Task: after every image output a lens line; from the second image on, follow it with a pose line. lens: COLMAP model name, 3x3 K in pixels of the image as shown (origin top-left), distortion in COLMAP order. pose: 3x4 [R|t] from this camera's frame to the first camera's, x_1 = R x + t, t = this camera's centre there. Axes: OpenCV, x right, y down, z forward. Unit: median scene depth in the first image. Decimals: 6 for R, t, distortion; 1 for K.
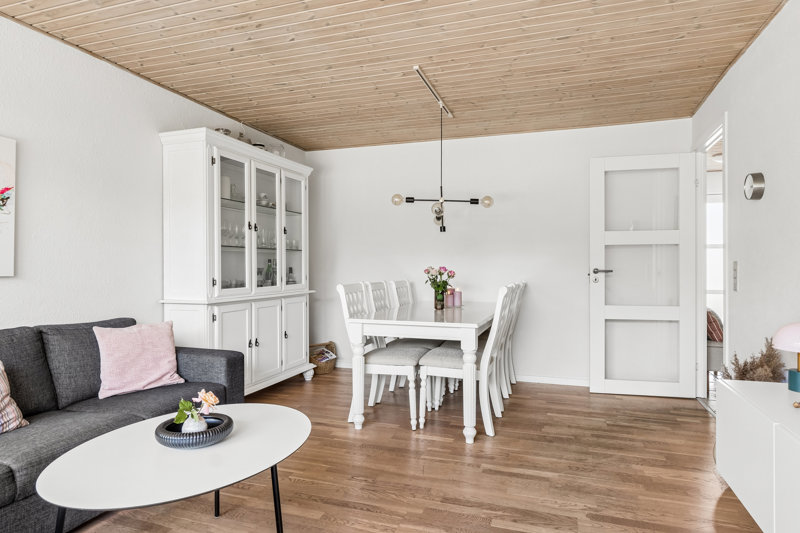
lens RADIAL K [[492.3, 0, 400.0], [0, 492.3, 266.5], [0, 0, 1]] dist [0.001868, 0.001103]
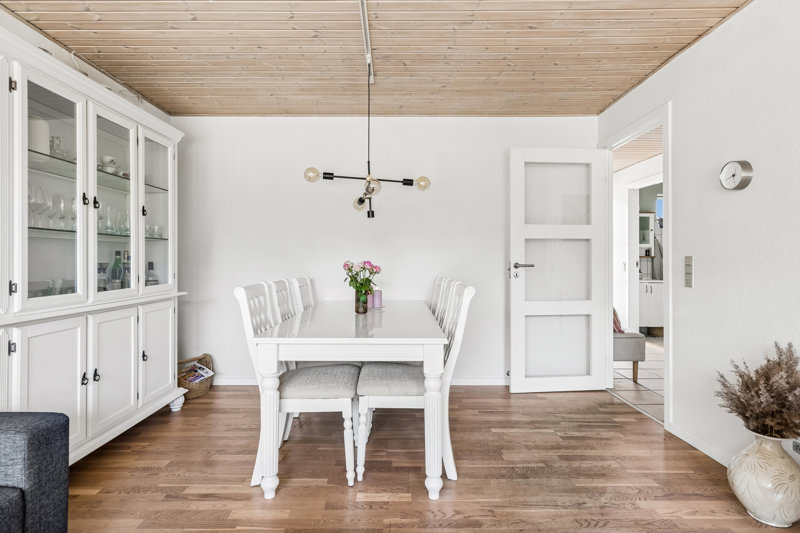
lens RADIAL K [[421.3, 0, 401.2], [0, 421.3, 256.2], [0, 0, 1]] dist [-0.002475, 0.000057]
pose [[0.942453, 0.002423, 0.334329, -0.091133], [0.001251, 0.999941, -0.010774, 0.000015], [-0.334335, 0.010573, 0.942395, 0.318454]]
